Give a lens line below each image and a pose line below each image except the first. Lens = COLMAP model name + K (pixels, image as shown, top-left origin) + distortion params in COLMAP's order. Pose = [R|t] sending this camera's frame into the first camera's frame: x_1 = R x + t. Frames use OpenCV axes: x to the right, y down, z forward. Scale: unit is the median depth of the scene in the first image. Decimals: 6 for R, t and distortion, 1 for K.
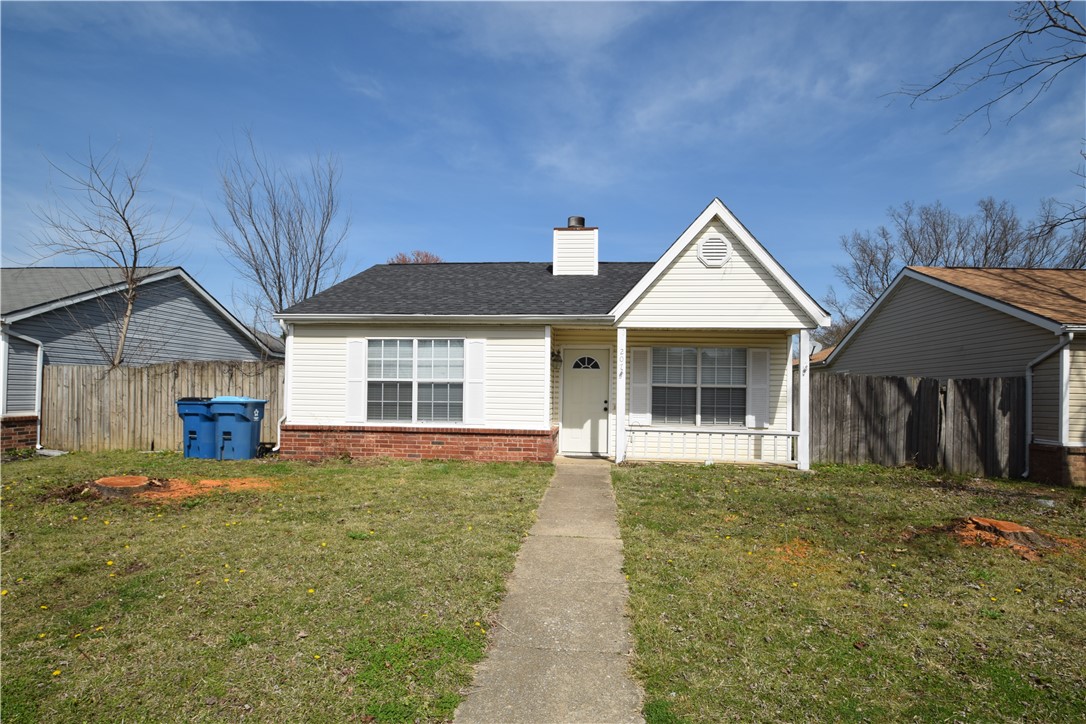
lens RADIAL K [[569.0, 0, 542.2], [0, 569.0, 362.0], [0, 0, 1]] dist [-0.011434, -0.001149]
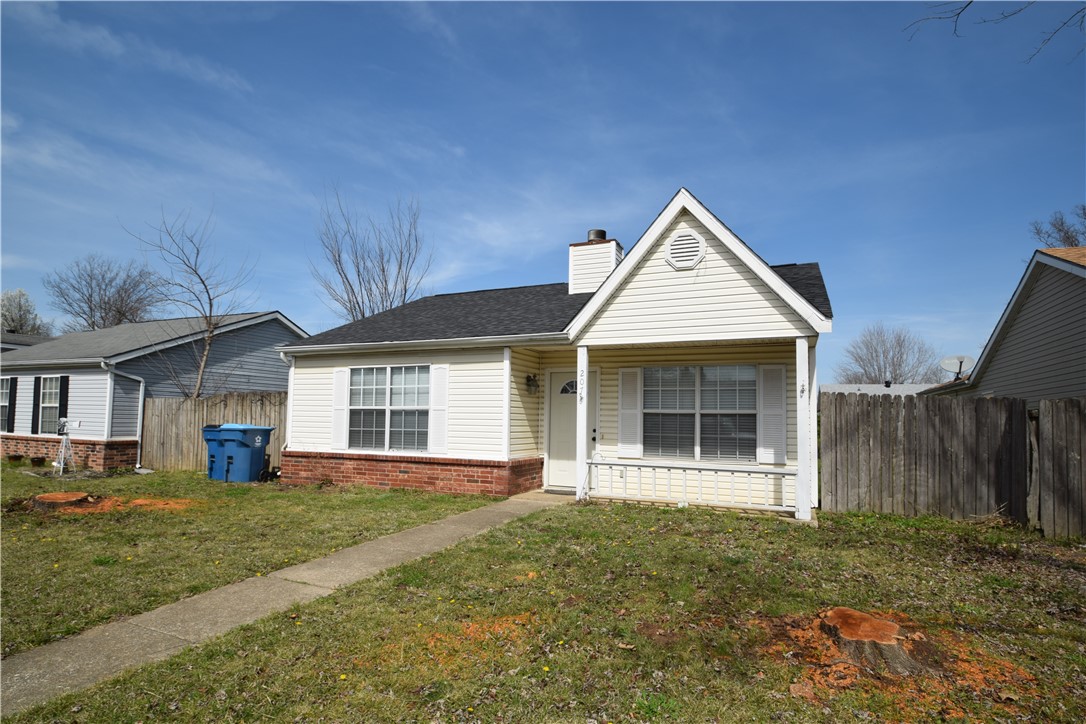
lens RADIAL K [[569.0, 0, 543.1], [0, 569.0, 364.0], [0, 0, 1]] dist [-0.011434, -0.001149]
pose [[0.946910, -0.033222, -0.319779, 0.356192], [0.017600, 0.998512, -0.051621, 0.011563], [0.321018, 0.043252, 0.946085, 0.141198]]
